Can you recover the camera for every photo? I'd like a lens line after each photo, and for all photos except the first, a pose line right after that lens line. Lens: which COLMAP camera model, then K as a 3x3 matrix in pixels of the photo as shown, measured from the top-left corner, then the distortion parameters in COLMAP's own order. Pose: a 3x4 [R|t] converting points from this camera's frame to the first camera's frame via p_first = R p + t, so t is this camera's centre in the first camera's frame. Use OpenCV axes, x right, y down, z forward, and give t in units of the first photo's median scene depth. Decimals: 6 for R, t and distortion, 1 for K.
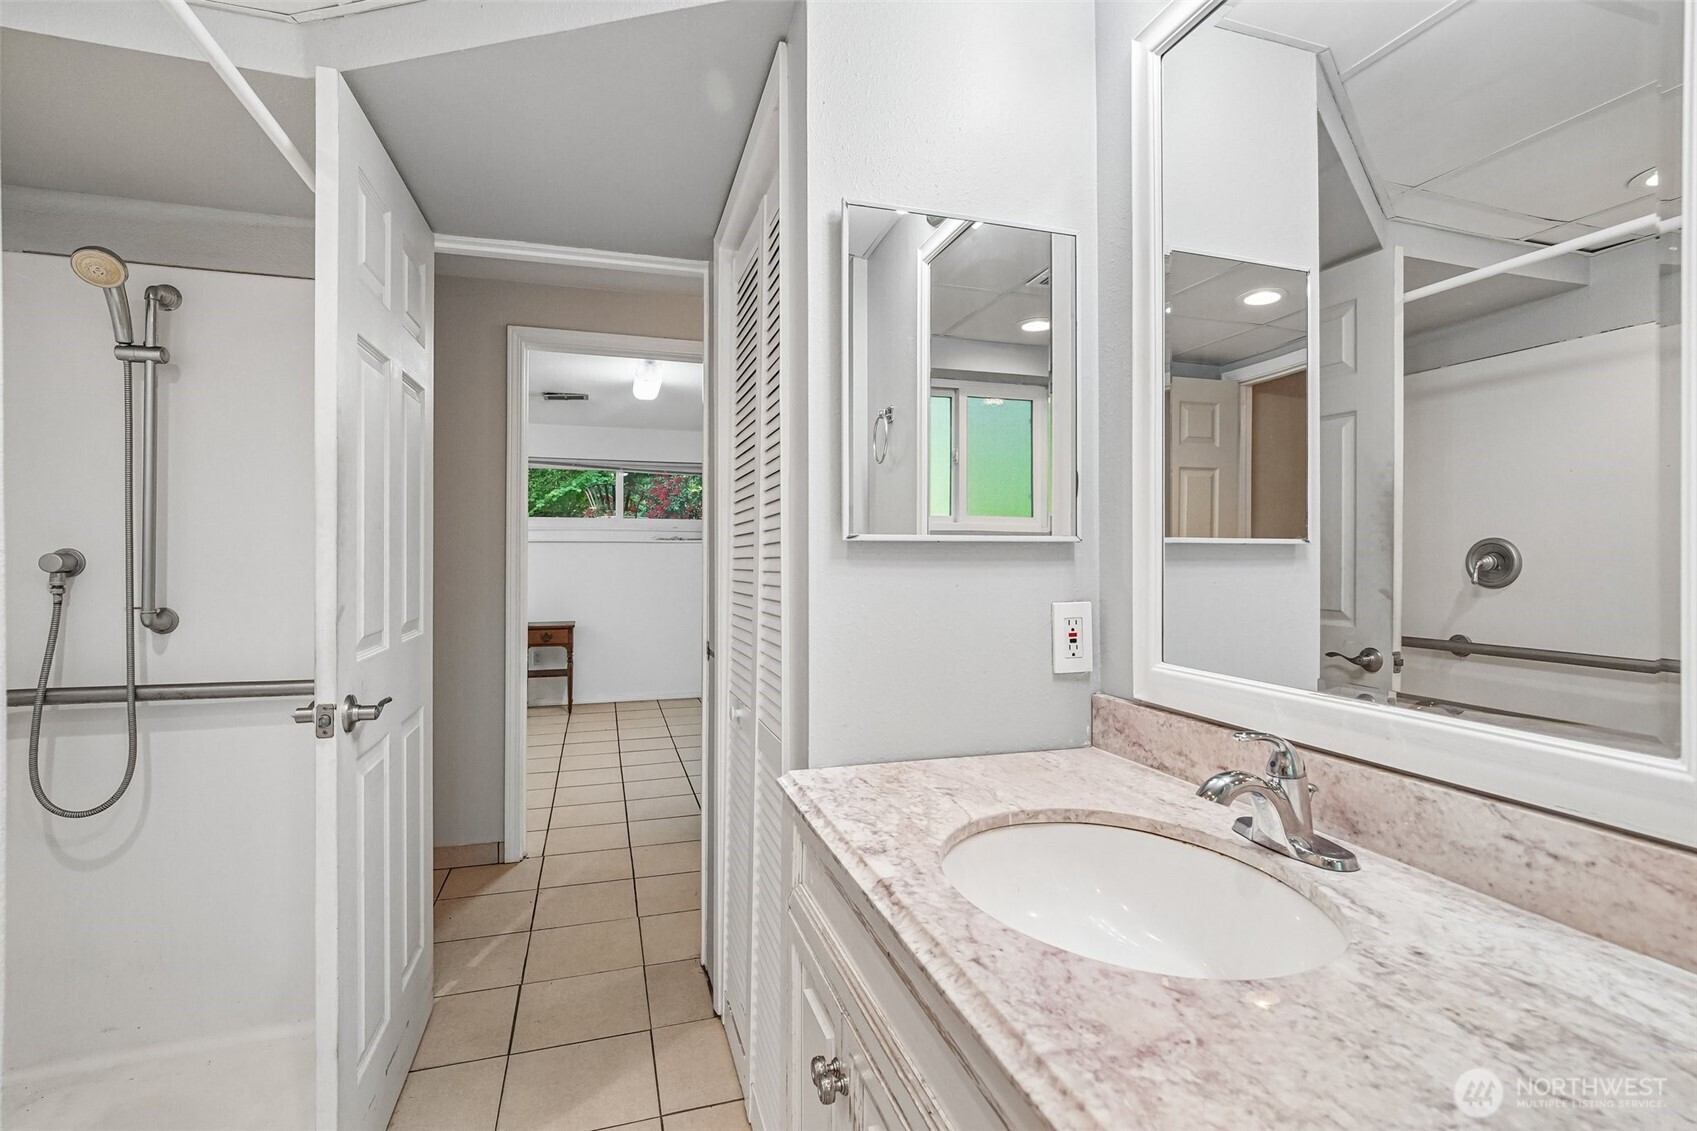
lens RADIAL K [[799.8, 0, 863.3], [0, 799.8, 541.8], [0, 0, 1]] dist [-0.007973, 0.000206]
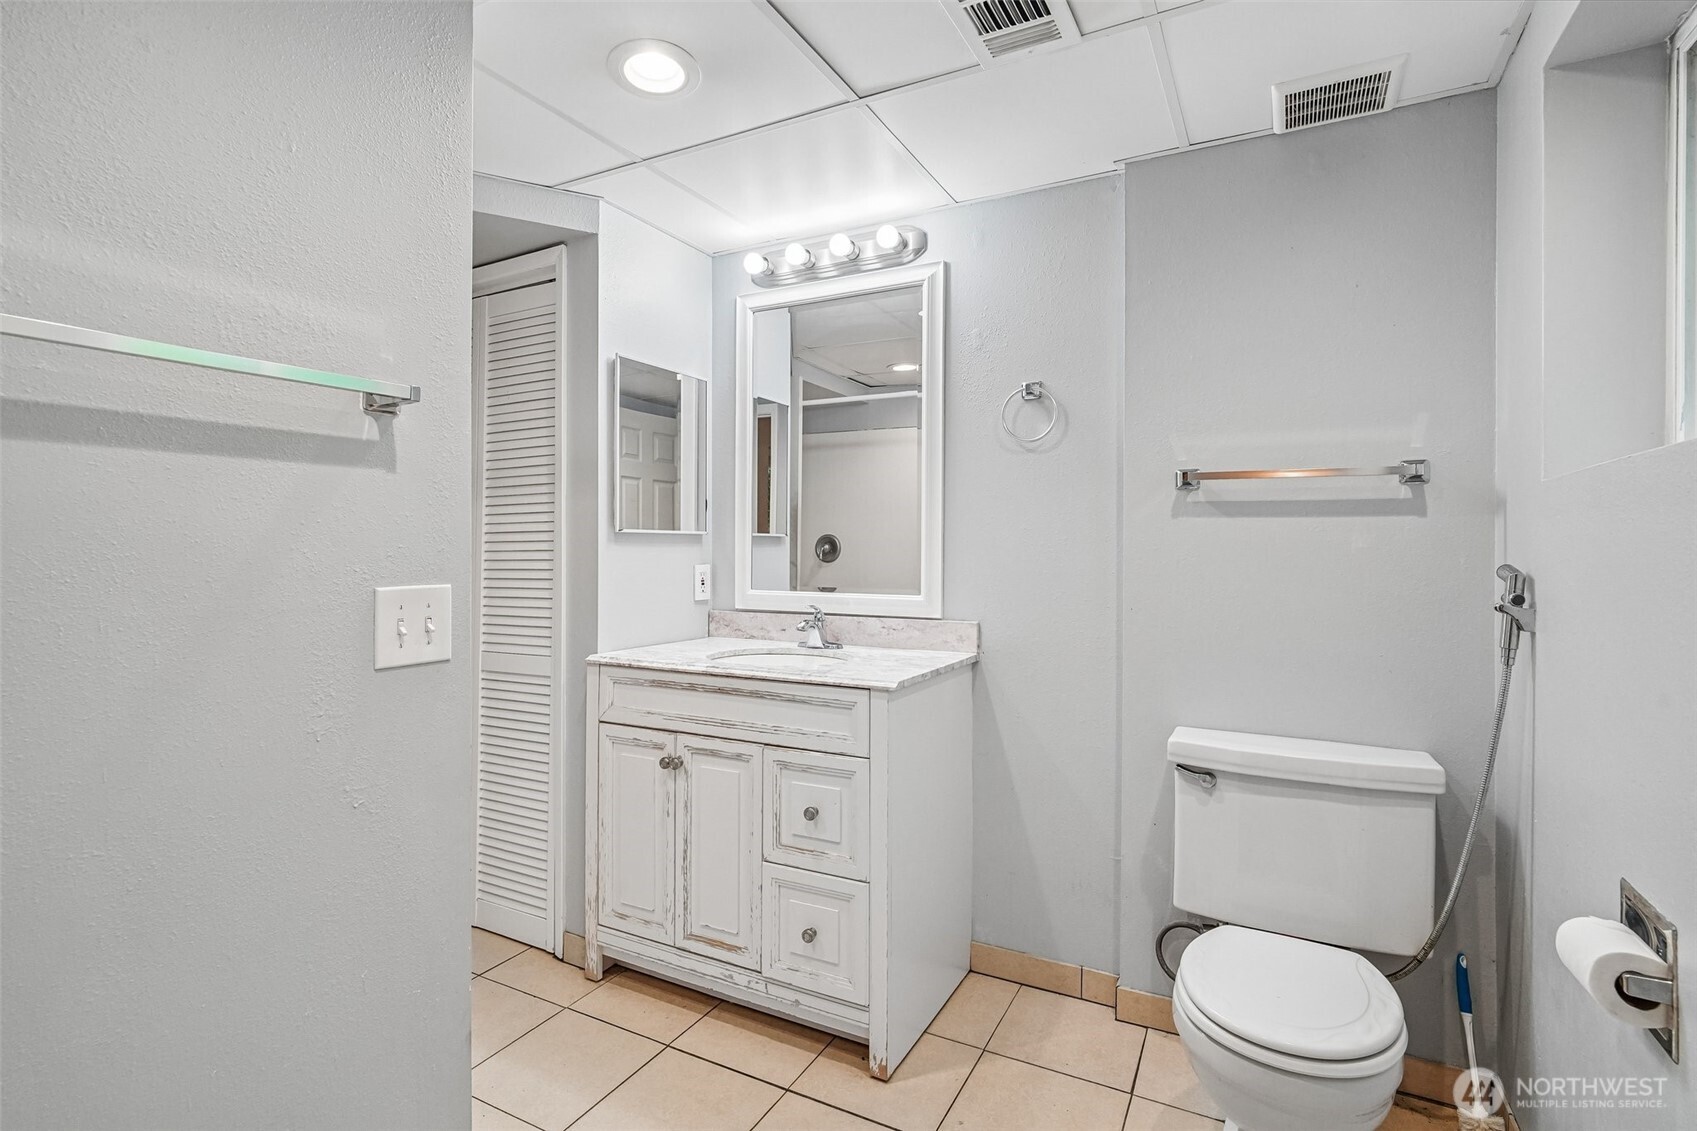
lens RADIAL K [[799.8, 0, 848.4], [0, 799.8, 556.4], [0, 0, 1]] dist [-0.007973, 0.000206]
pose [[0.728596, -0.010671, 0.684861, -0.834043], [-0.005831, 0.999746, 0.021780, 0.009840], [-0.684919, -0.019862, 0.728348, -0.693850]]
